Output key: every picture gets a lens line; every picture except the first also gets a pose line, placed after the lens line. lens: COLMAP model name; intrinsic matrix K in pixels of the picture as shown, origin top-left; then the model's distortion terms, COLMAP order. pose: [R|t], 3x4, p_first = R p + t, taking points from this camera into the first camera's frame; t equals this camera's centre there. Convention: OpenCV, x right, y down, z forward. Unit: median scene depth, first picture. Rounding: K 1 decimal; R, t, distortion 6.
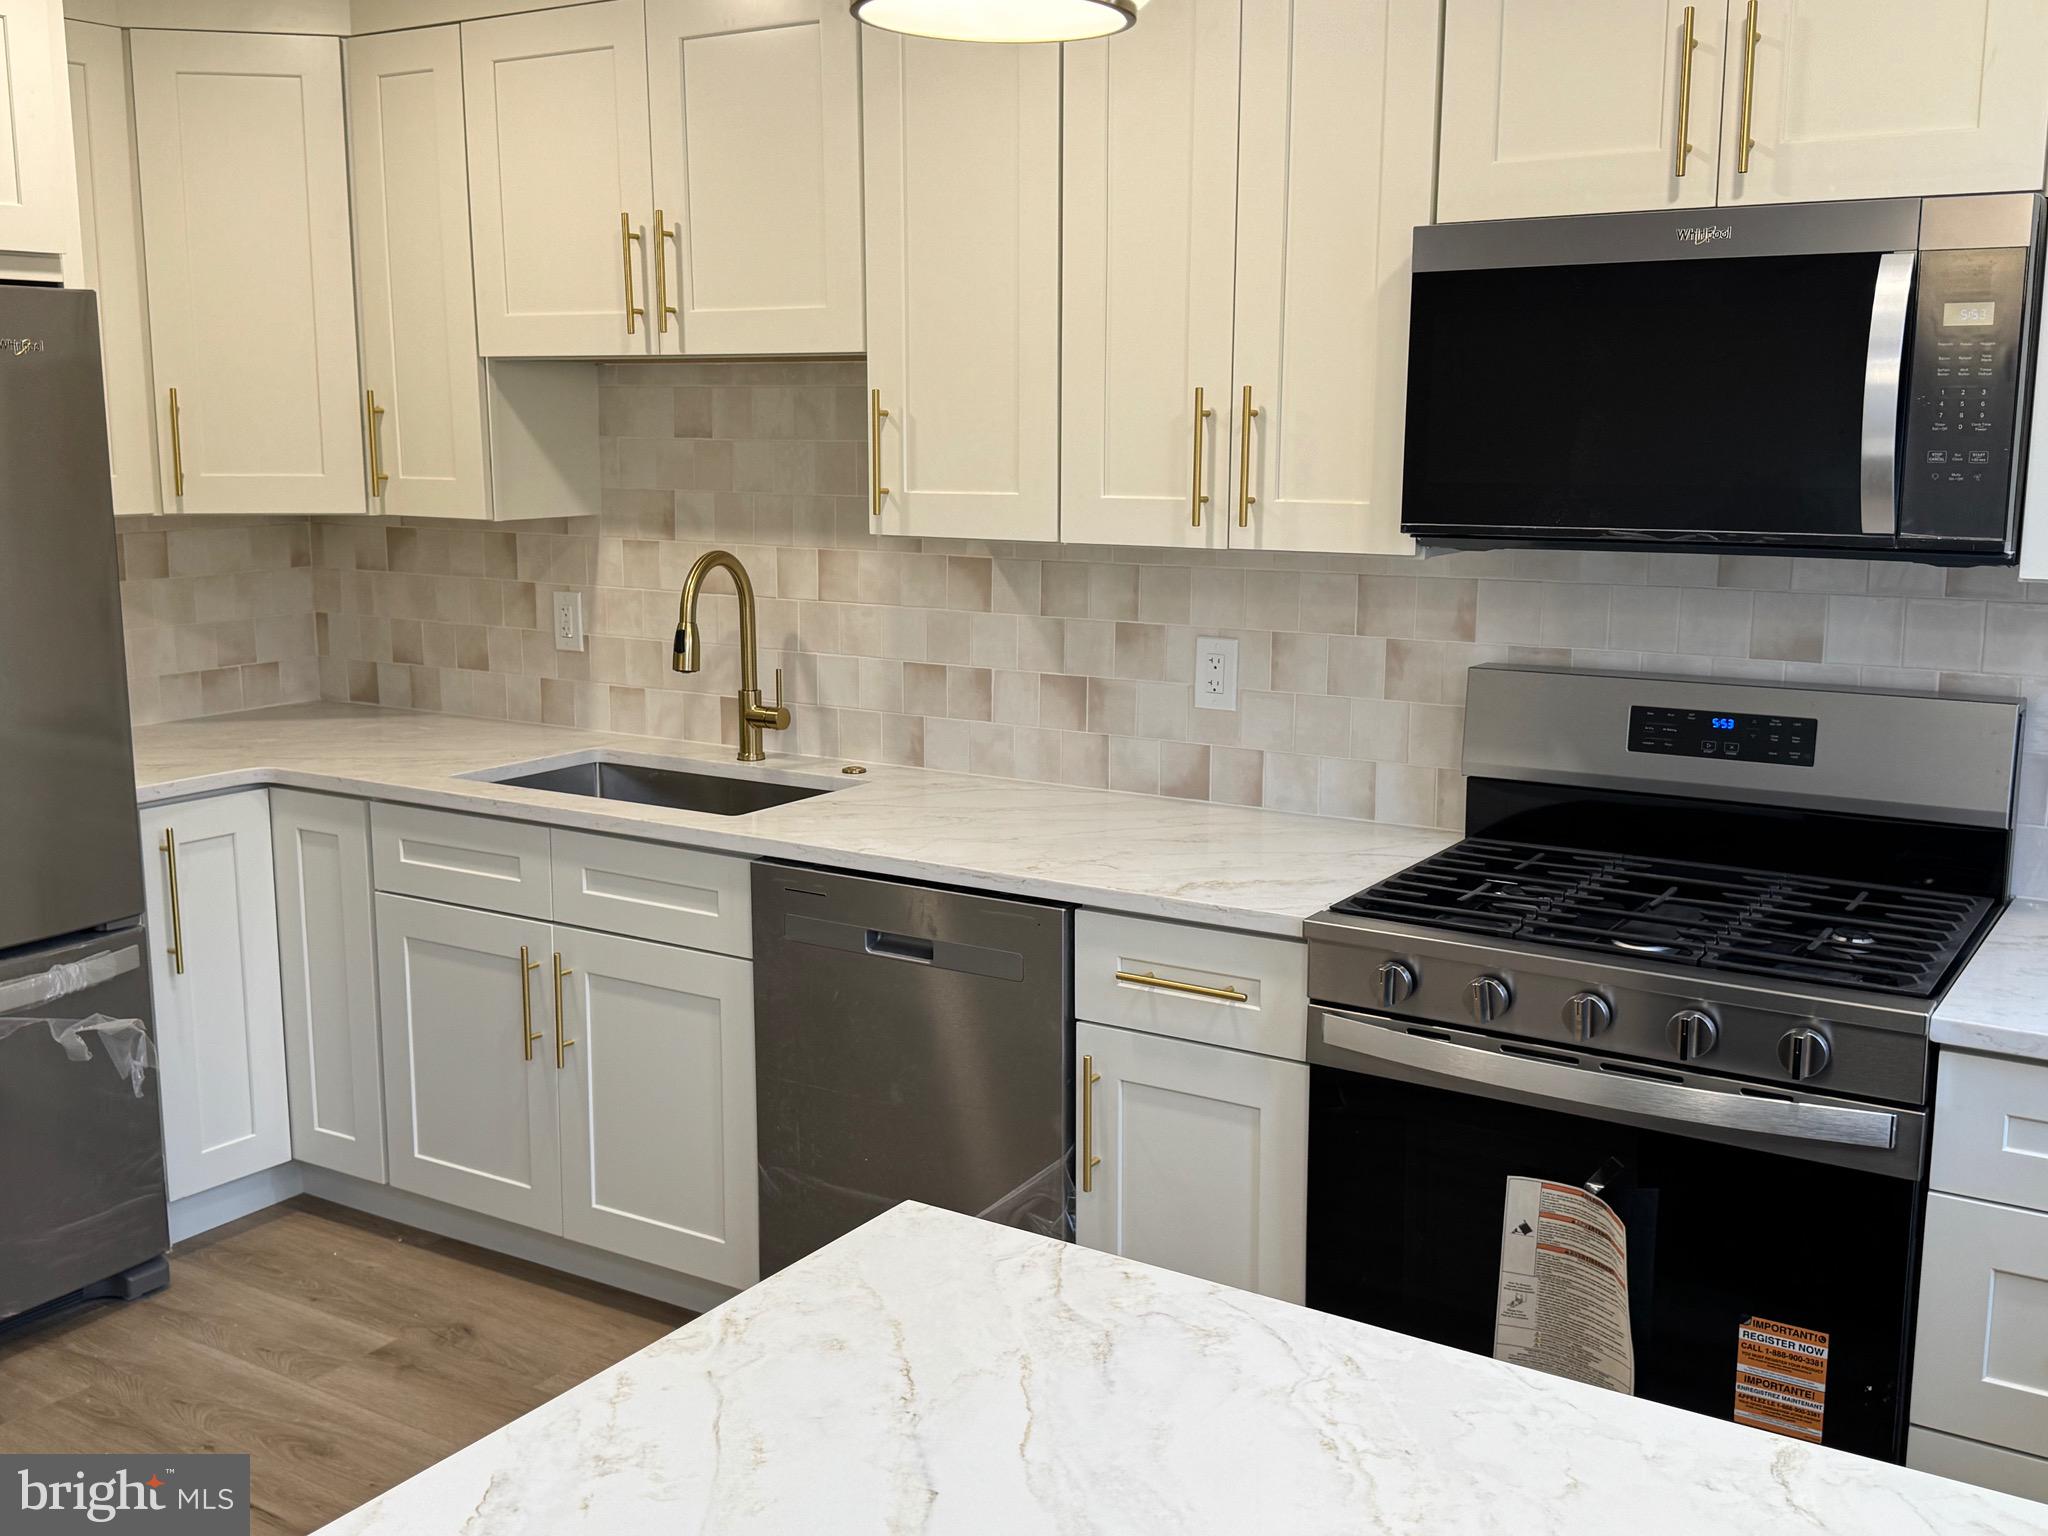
lens RADIAL K [[1988.5, 0, 1007.2], [0, 1988.5, 759.8], [0, 0, 1]] dist [0.172473, -0.337715]
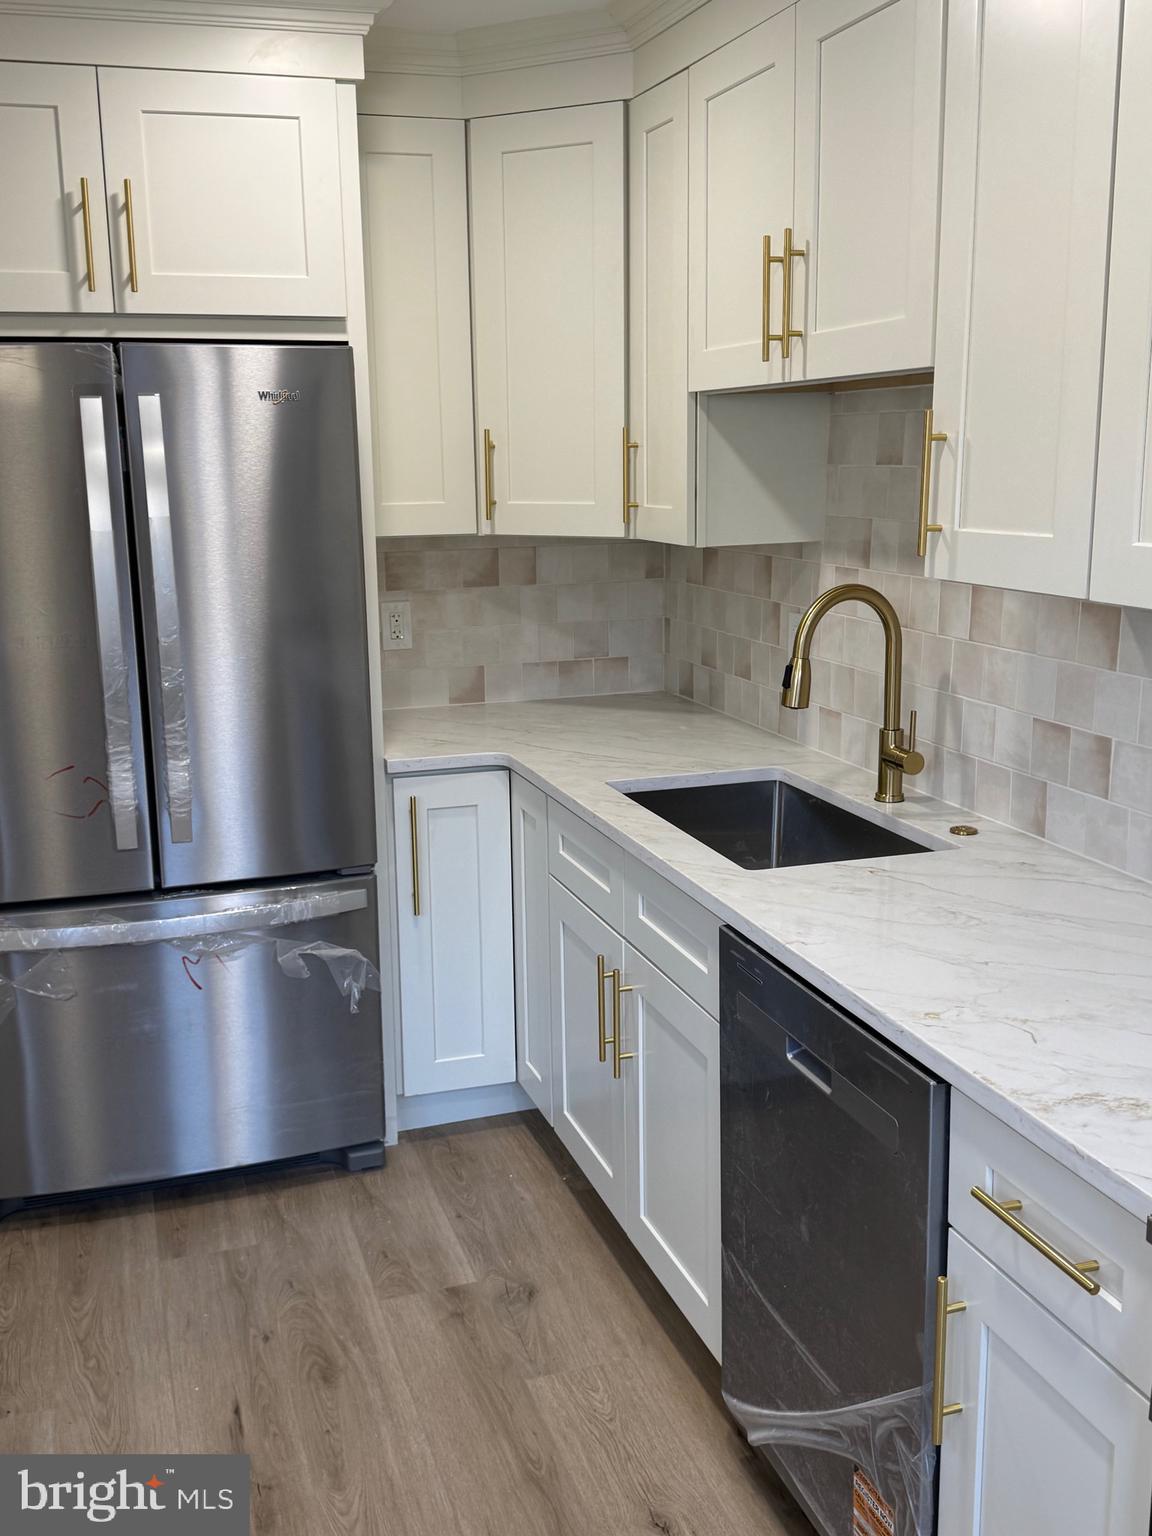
lens RADIAL K [[1491.4, 0, 579.1], [0, 1491.4, 752.3], [0, 0, 1]] dist [0.172473, -0.337715]
pose [[0.780996, 0.115544, -0.613755, 0.207159], [-0.093634, 0.993292, 0.067847, -0.061420], [0.617477, 0.004480, 0.786576, 0.352369]]
